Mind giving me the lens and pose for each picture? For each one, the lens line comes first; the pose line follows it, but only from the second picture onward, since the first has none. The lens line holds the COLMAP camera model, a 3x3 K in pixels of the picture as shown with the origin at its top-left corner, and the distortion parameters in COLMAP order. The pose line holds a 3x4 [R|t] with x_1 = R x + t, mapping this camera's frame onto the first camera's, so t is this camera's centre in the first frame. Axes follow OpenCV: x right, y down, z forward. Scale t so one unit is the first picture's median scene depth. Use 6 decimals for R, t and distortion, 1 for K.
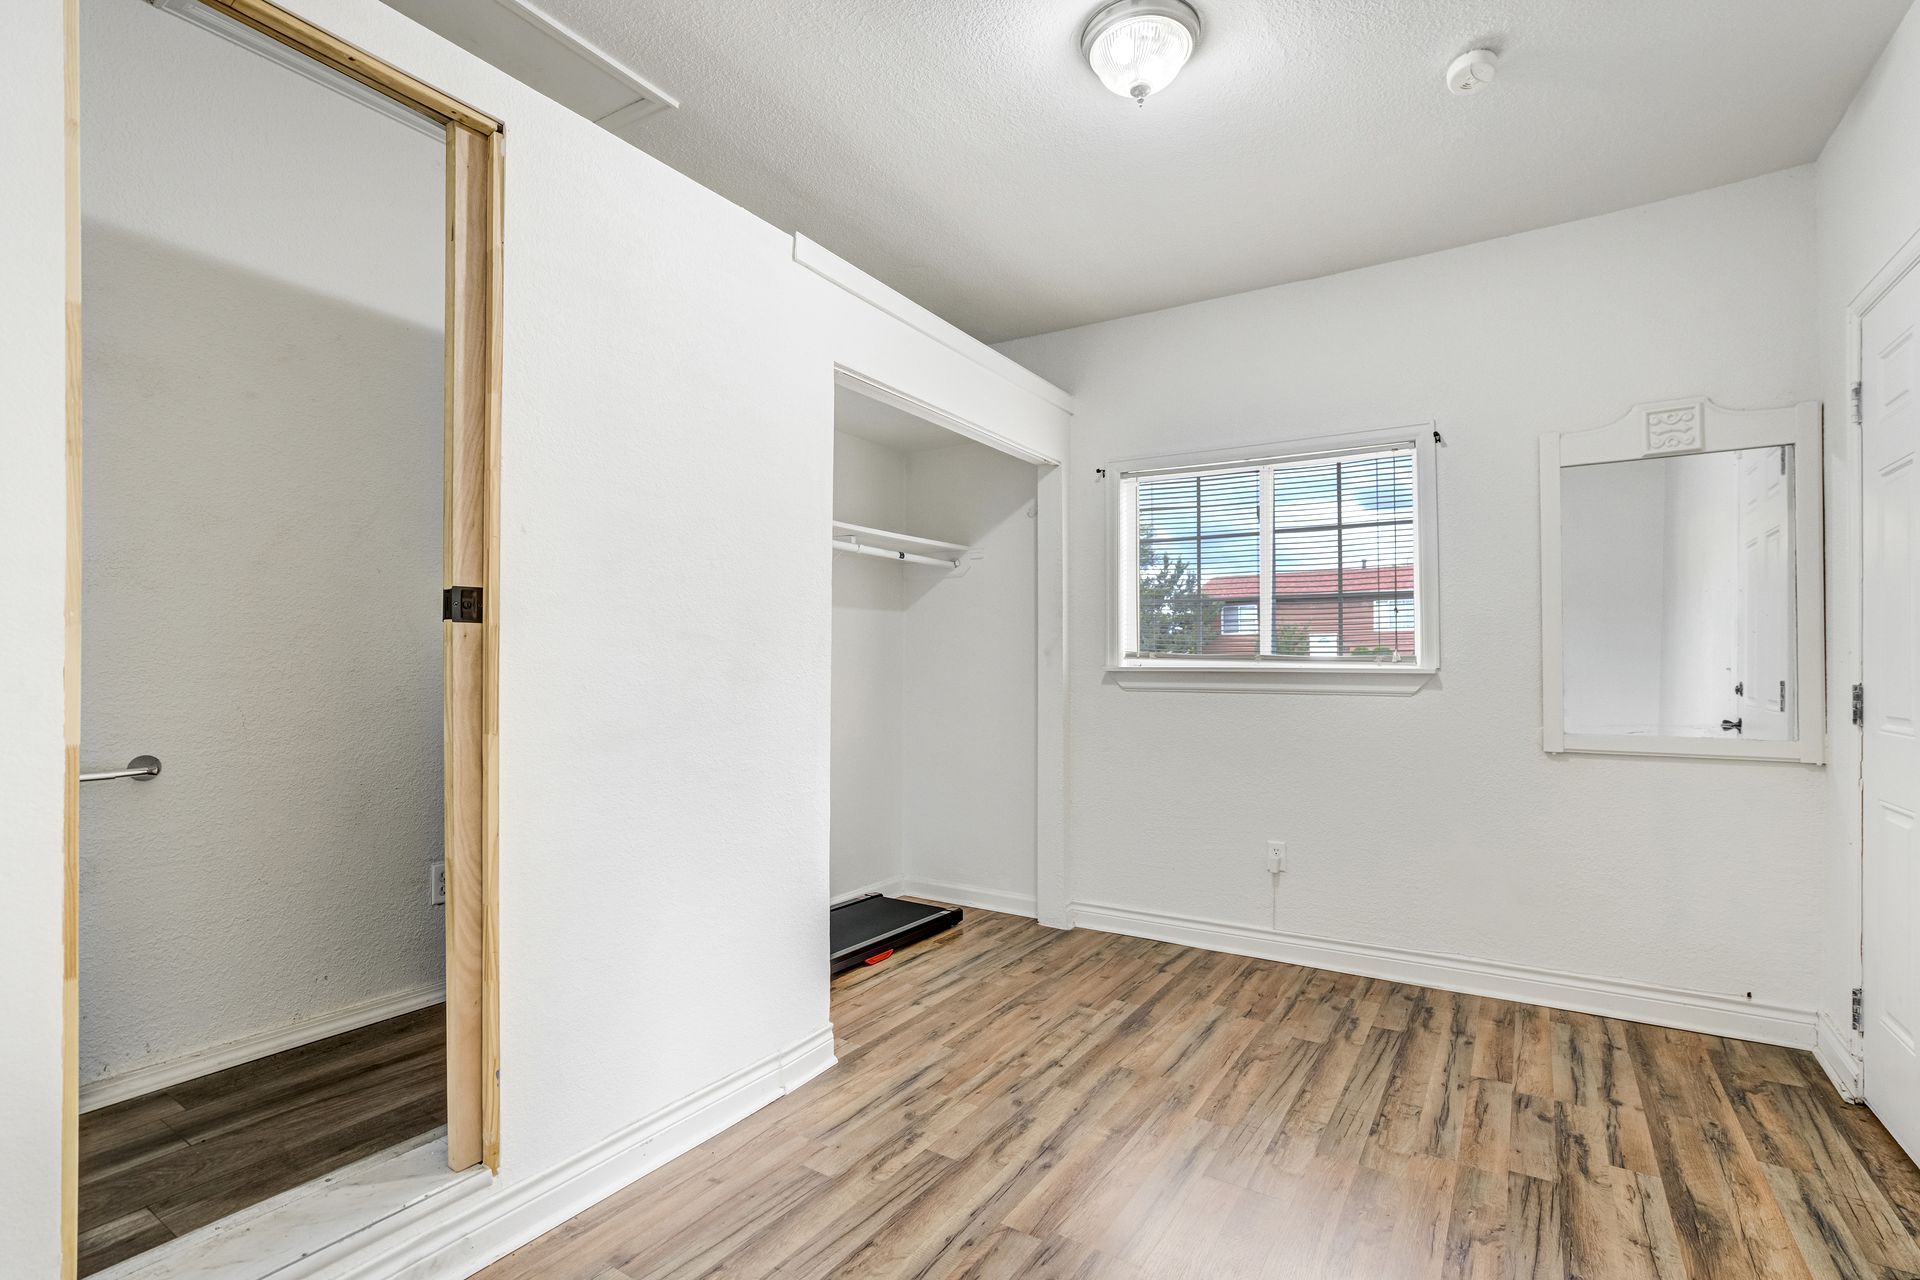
lens RADIAL K [[843.1, 0, 958.1], [0, 843.1, 660.8], [0, 0, 1]] dist [-0.027945, 0.009052]
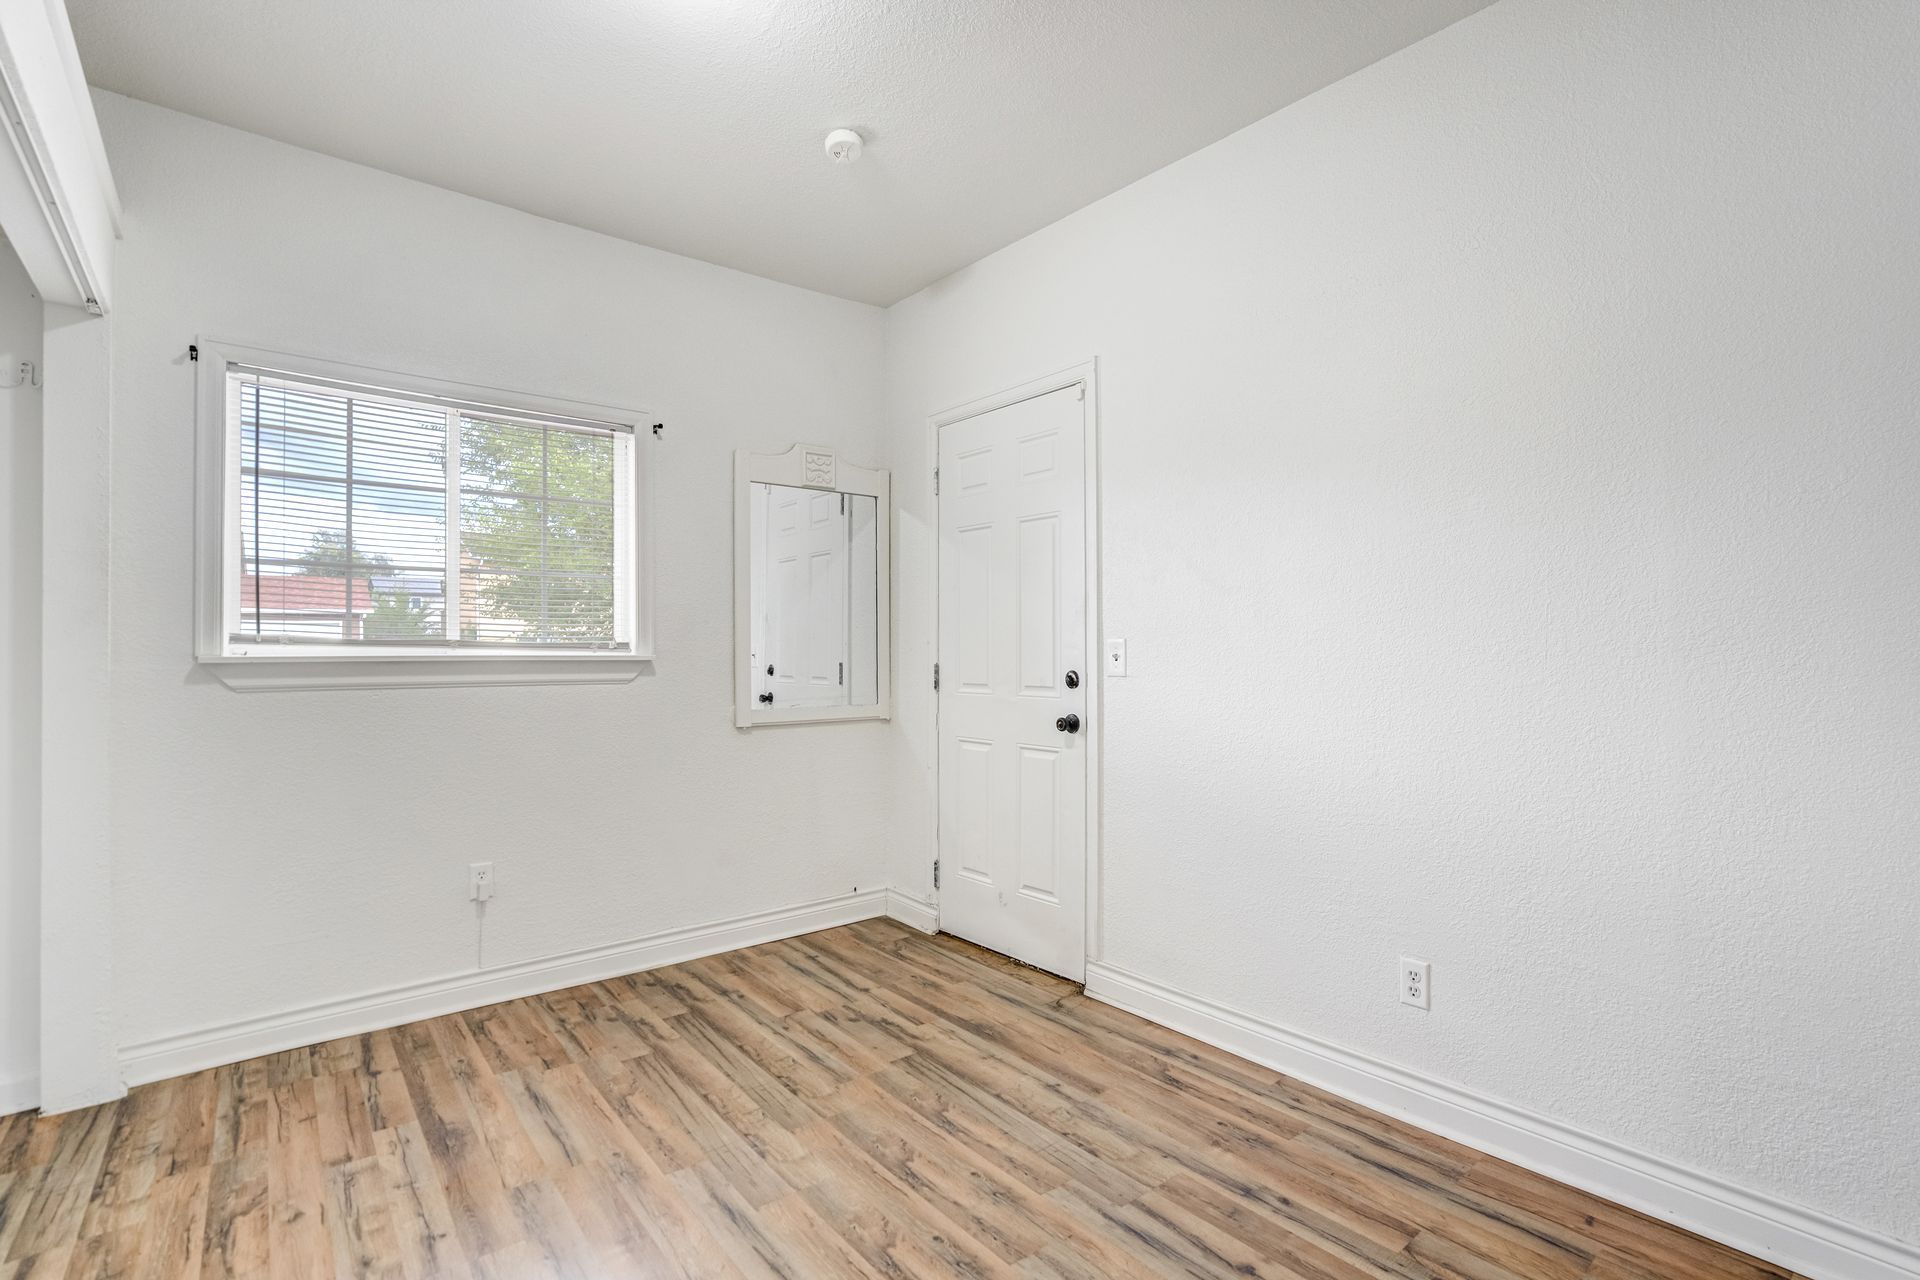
lens RADIAL K [[899.1, 0, 960.5], [0, 899.1, 647.6], [0, 0, 1]] dist [-0.049863, 0.022900]
pose [[0.314303, 0.002581, 0.949319, -0.411471], [-0.001133, 0.999997, -0.002344, 0.002171], [-0.949322, -0.000339, 0.314305, 0.357576]]
